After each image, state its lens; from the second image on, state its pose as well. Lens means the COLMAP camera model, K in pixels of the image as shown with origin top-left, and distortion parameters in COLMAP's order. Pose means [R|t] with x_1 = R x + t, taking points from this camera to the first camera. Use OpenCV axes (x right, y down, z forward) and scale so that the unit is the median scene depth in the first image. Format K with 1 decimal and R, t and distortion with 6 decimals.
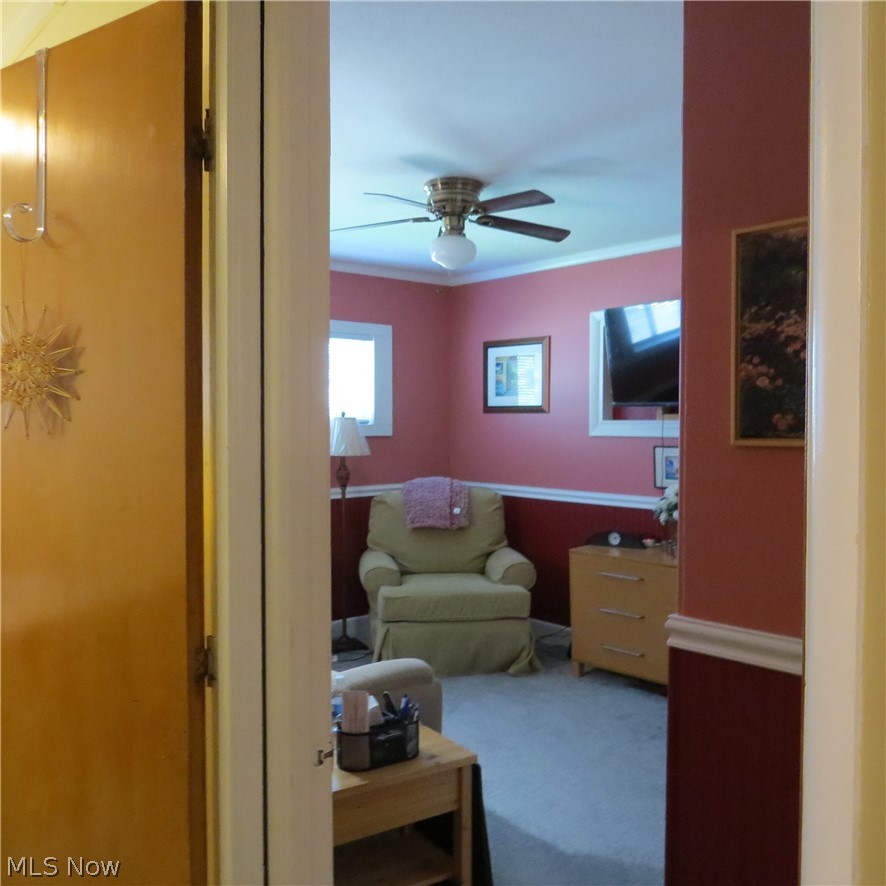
lens RADIAL K [[843.8, 0, 445.3], [0, 843.8, 443.7], [0, 0, 1]] dist [-0.015323, 0.000000]
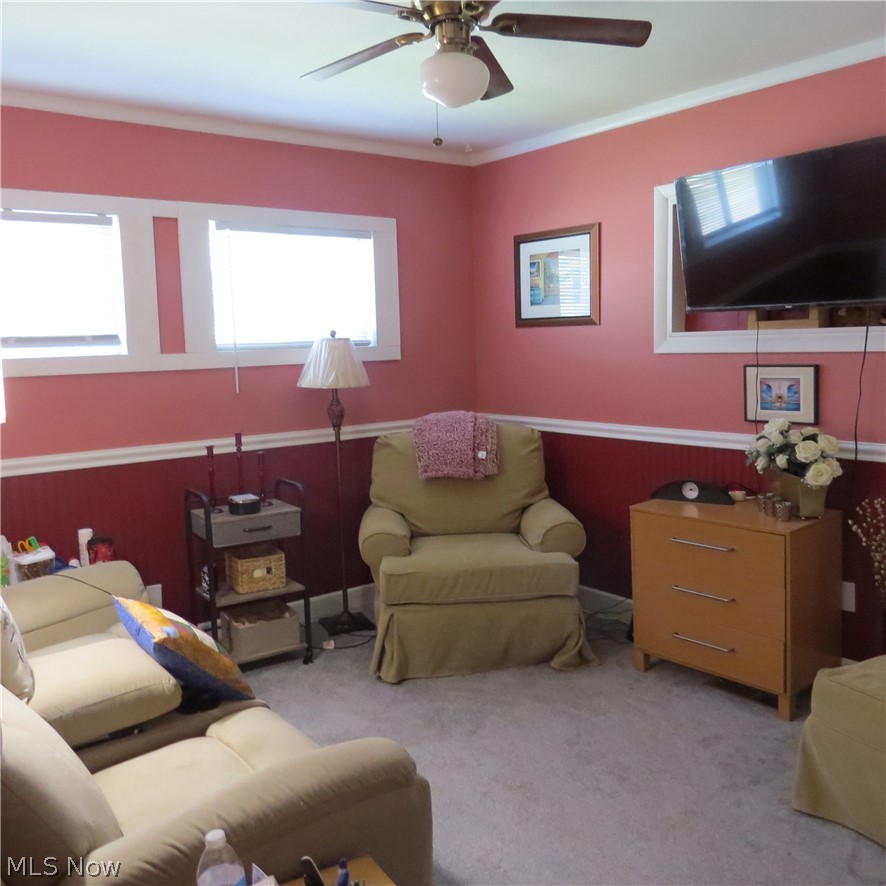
lens RADIAL K [[843.8, 0, 440.8], [0, 843.8, 437.0], [0, 0, 1]] dist [-0.015323, 0.000000]
pose [[0.997925, -0.021621, -0.060655, 0.023124], [0.026867, 0.995841, 0.087059, -0.005349], [0.058521, -0.088508, 0.994355, 0.224407]]
